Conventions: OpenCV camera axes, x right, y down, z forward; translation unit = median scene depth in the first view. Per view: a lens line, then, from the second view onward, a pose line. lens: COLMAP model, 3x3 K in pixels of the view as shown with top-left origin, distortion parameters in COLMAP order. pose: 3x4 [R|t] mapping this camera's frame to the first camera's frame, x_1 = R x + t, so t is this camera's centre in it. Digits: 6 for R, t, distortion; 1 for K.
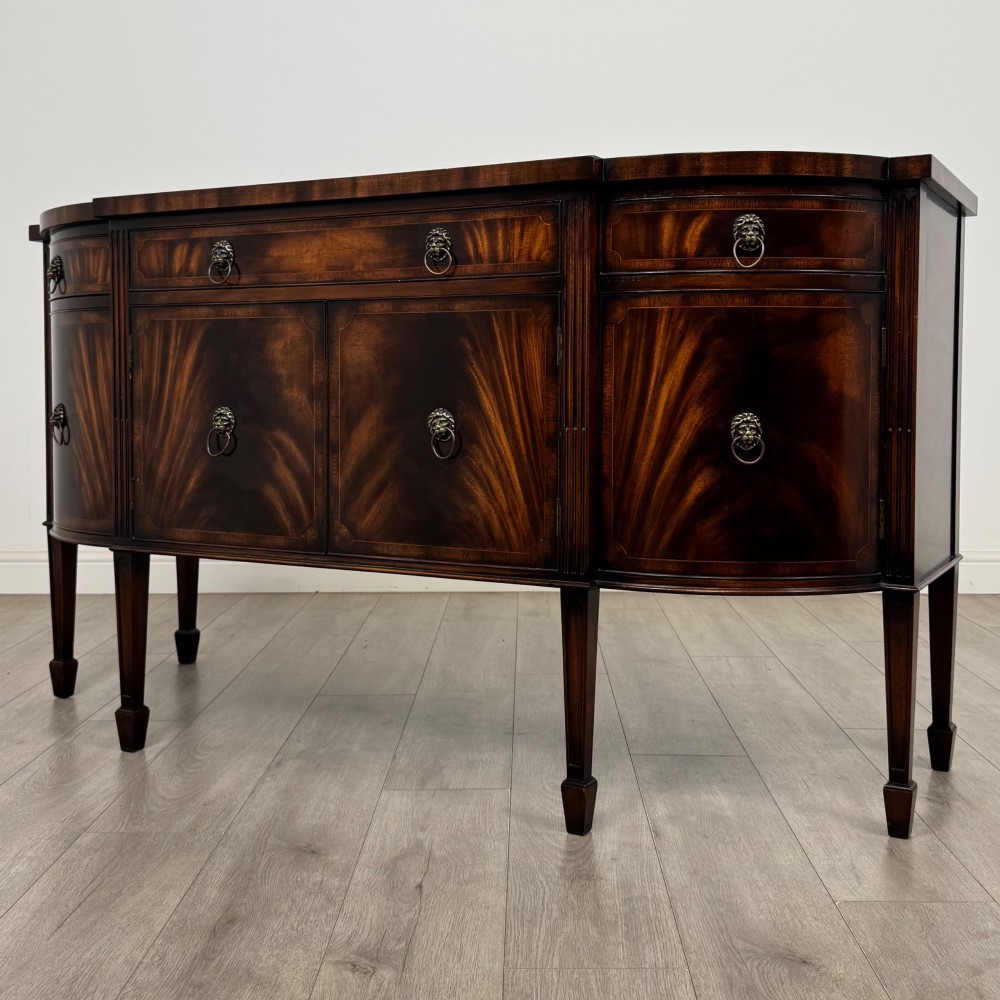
lens RADIAL K [[1361.0, 0, 502.0], [0, 1361.0, 459.3], [0, 0, 1]] dist [0.095105, -0.393985]
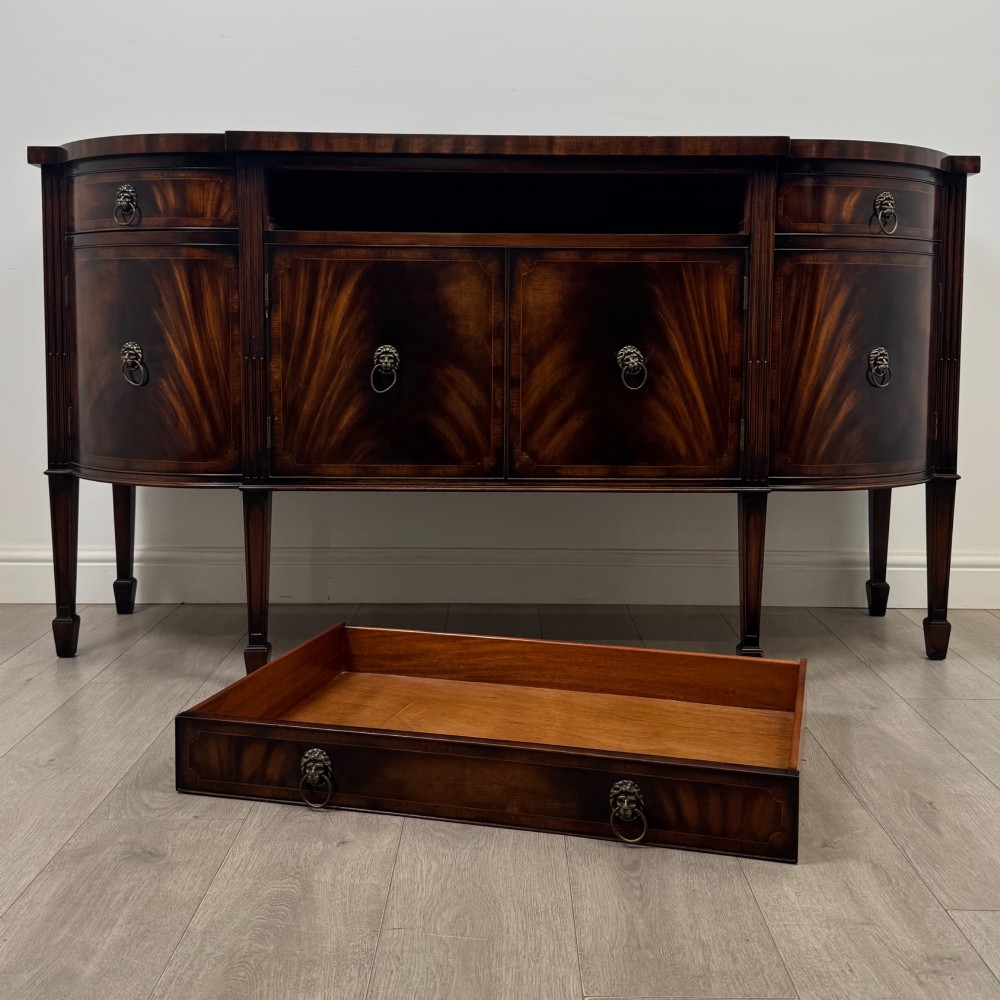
lens RADIAL K [[1361.0, 0, 502.0], [0, 1361.0, 459.3], [0, 0, 1]] dist [0.095105, -0.393985]
pose [[0.868010, -0.045449, 0.494463, -0.670311], [0.022283, 0.998364, 0.052650, -0.004362], [-0.496047, -0.034683, 0.867603, 0.050024]]
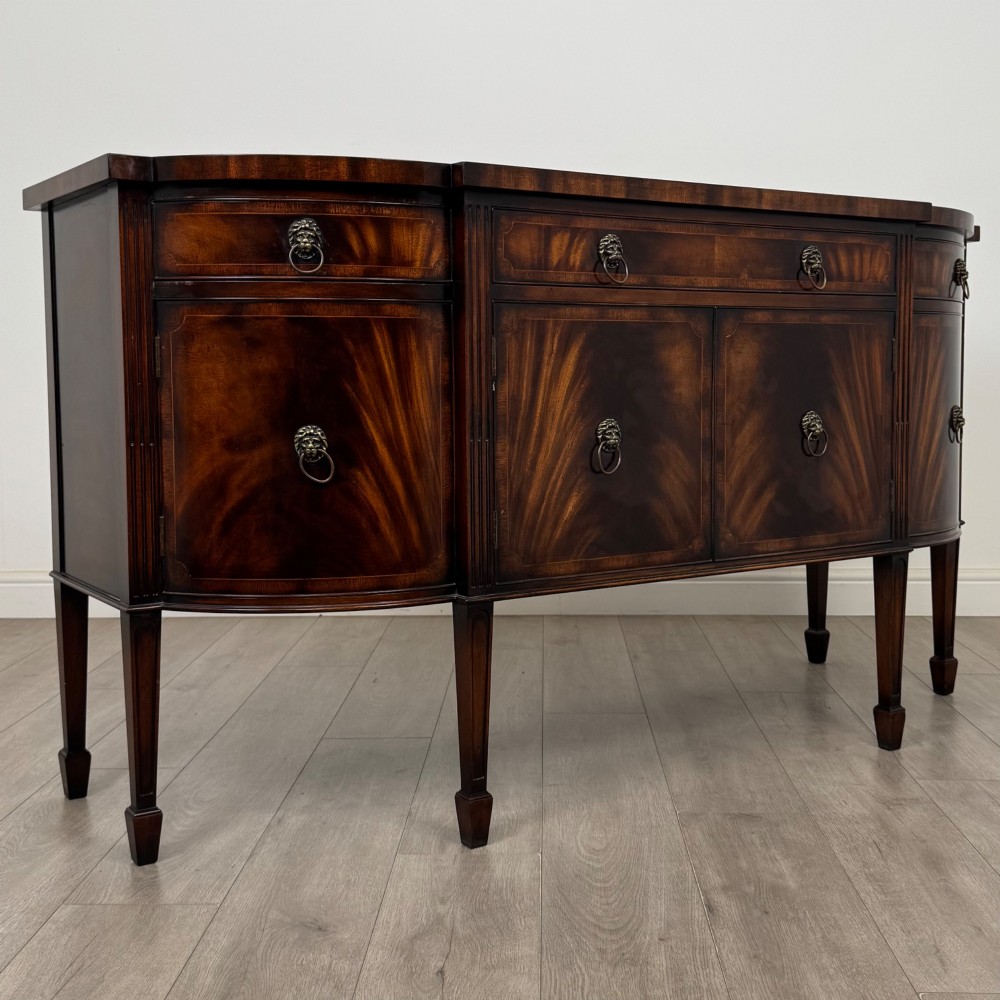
lens RADIAL K [[1361.0, 0, 502.0], [0, 1361.0, 459.3], [0, 0, 1]] dist [0.095105, -0.393985]
pose [[0.469834, -0.069563, 0.880010, -1.069635], [0.051770, 0.997346, 0.051198, -0.063726], [-0.881235, 0.021504, 0.472189, 0.660642]]
